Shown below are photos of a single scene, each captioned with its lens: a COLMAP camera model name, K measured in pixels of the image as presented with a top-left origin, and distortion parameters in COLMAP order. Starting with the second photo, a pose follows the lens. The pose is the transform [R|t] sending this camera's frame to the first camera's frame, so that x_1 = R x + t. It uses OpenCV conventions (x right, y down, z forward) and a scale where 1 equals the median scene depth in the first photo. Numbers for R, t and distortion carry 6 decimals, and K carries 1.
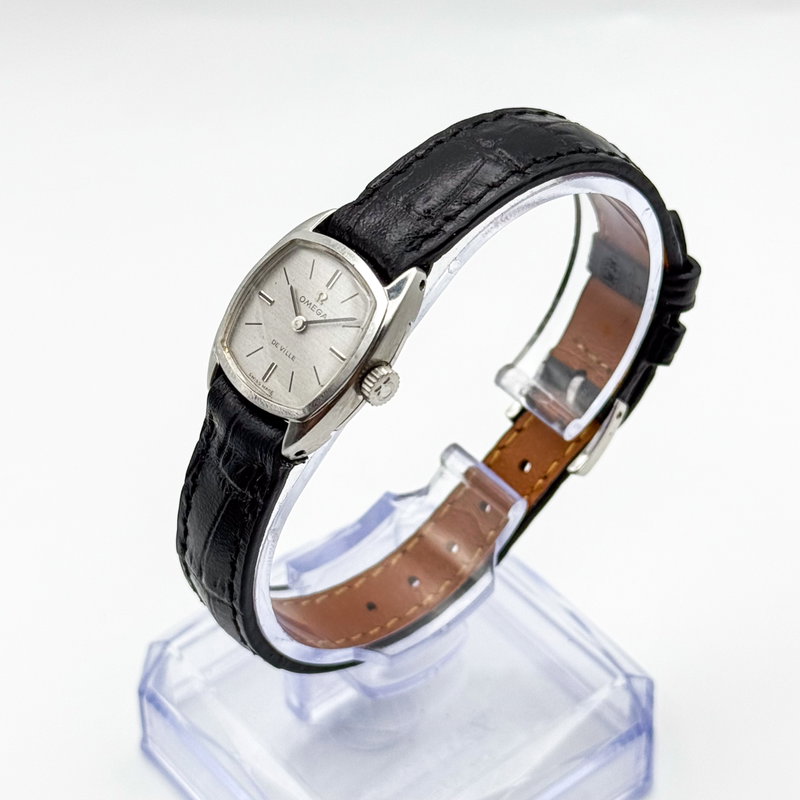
lens RADIAL K [[2227.7, 0, 395.6], [0, 2227.7, 399.8], [0, 0, 1]] dist [0.131006, 0.000000]
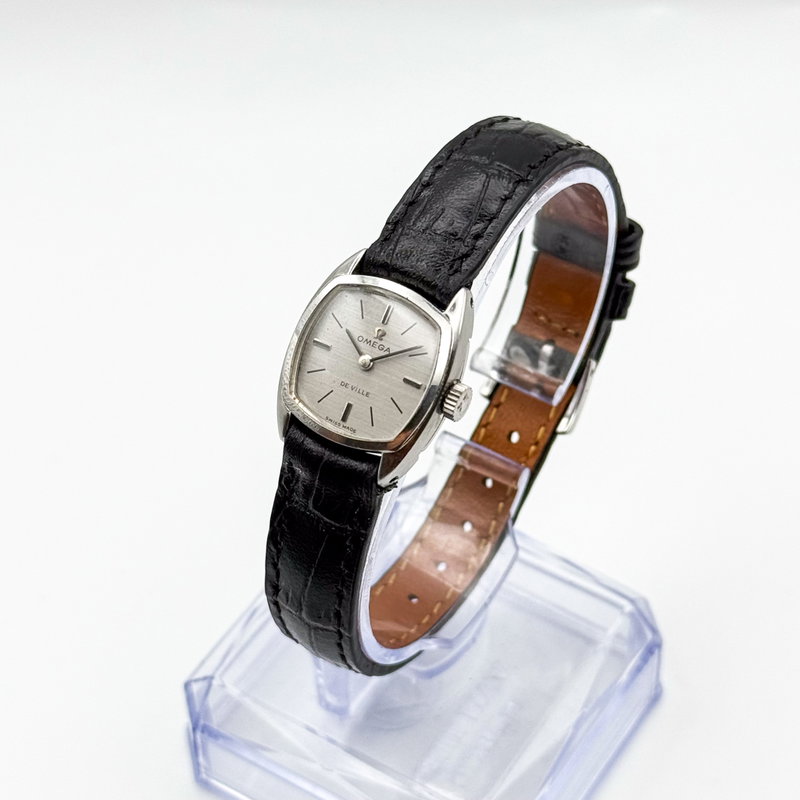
lens RADIAL K [[2227.7, 0, 402.9], [0, 2227.7, 398.5], [0, 0, 1]] dist [0.131006, 0.000000]
pose [[0.947845, -0.223187, 0.227545, -0.262462], [0.212745, 0.974615, 0.069755, -0.084230], [-0.237338, -0.017708, 0.971266, -0.041705]]
